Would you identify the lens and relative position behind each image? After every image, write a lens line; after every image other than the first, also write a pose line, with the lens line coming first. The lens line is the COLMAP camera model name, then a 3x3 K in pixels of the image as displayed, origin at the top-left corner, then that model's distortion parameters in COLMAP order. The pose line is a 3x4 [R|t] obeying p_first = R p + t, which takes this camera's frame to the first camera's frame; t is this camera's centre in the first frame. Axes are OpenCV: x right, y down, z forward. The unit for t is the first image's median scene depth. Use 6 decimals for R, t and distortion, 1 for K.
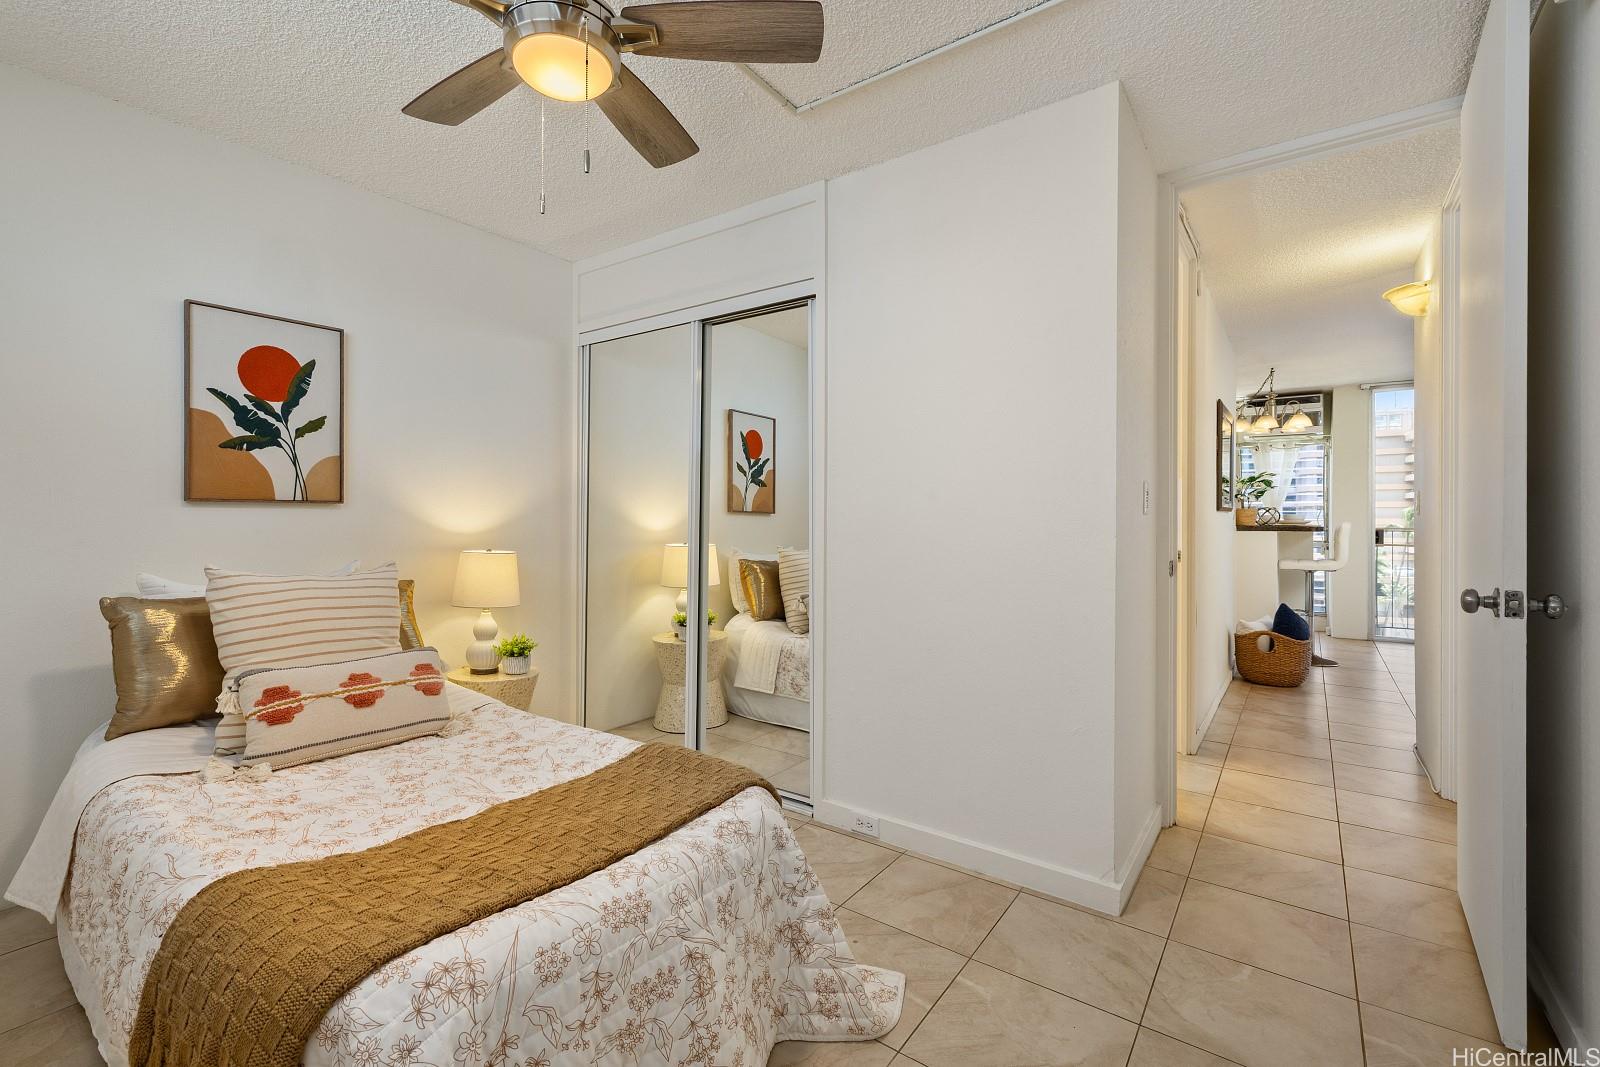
lens RADIAL K [[696.4, 0, 791.7], [0, 696.4, 521.7], [0, 0, 1]] dist [0.001552, 0.000215]
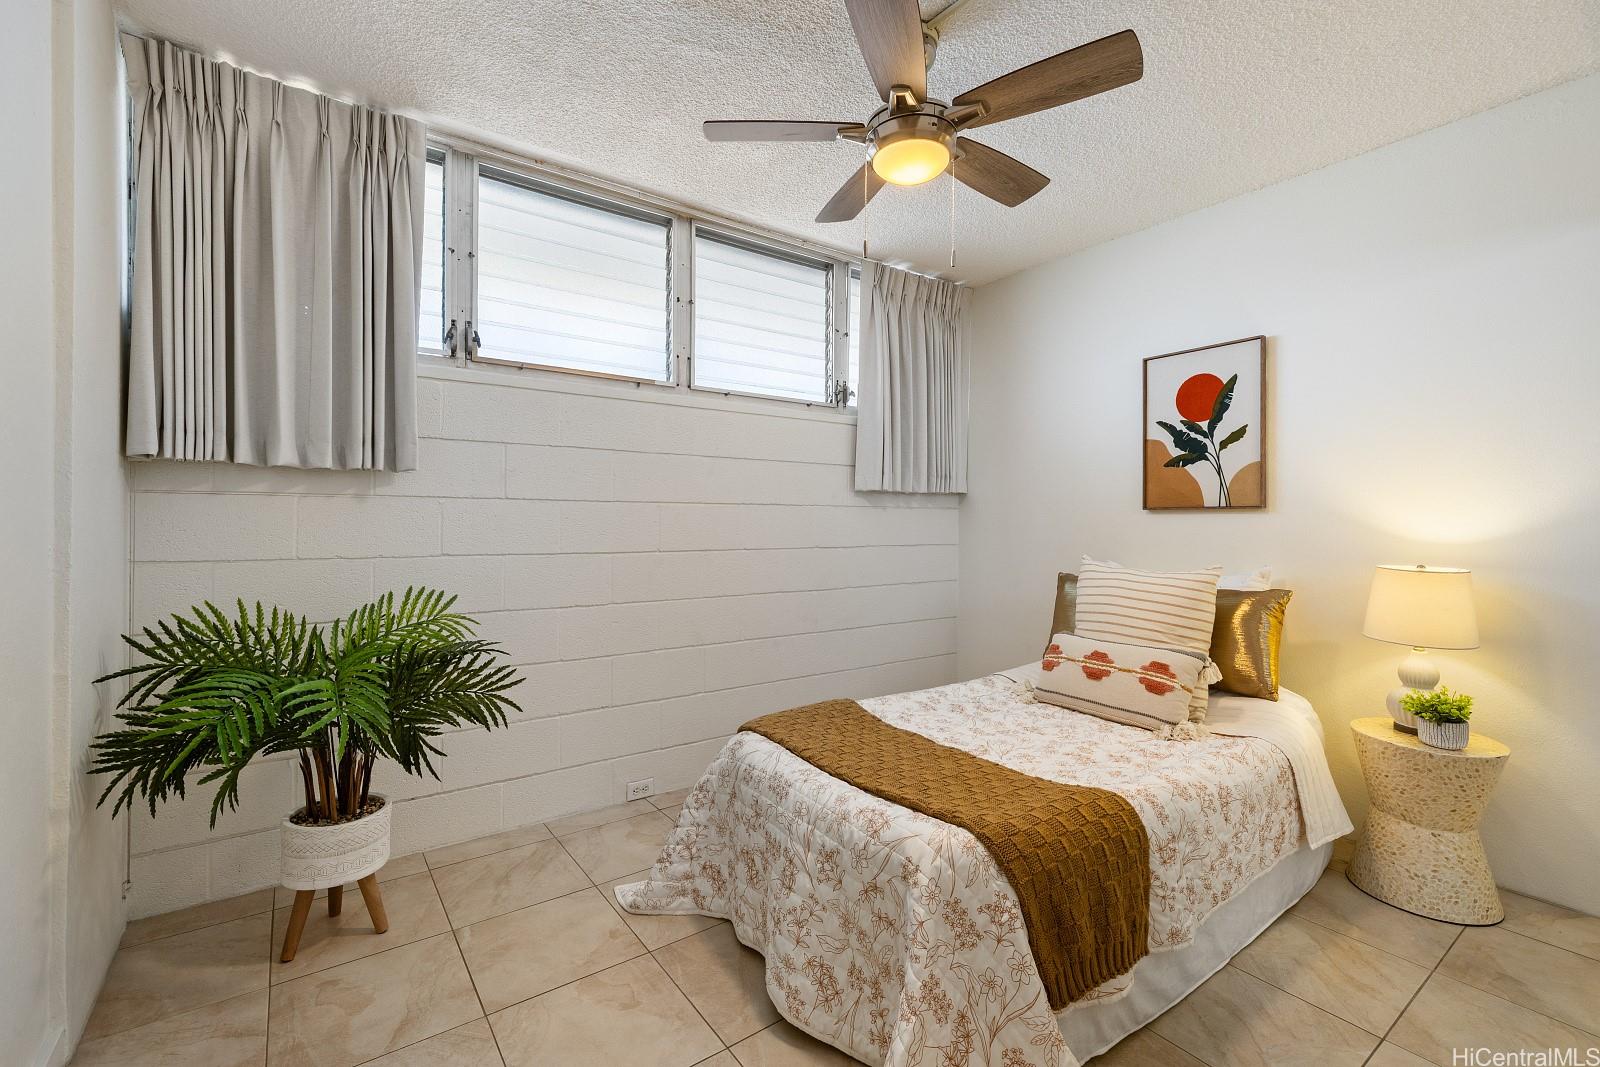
lens RADIAL K [[696.4, 0, 792.5], [0, 696.4, 524.4], [0, 0, 1]] dist [0.001552, 0.000215]
pose [[-0.309853, -0.000317, -0.950784, 0.570949], [-0.011496, 0.999928, 0.003413, 0.001409], [0.950715, 0.011987, -0.309835, 0.730776]]
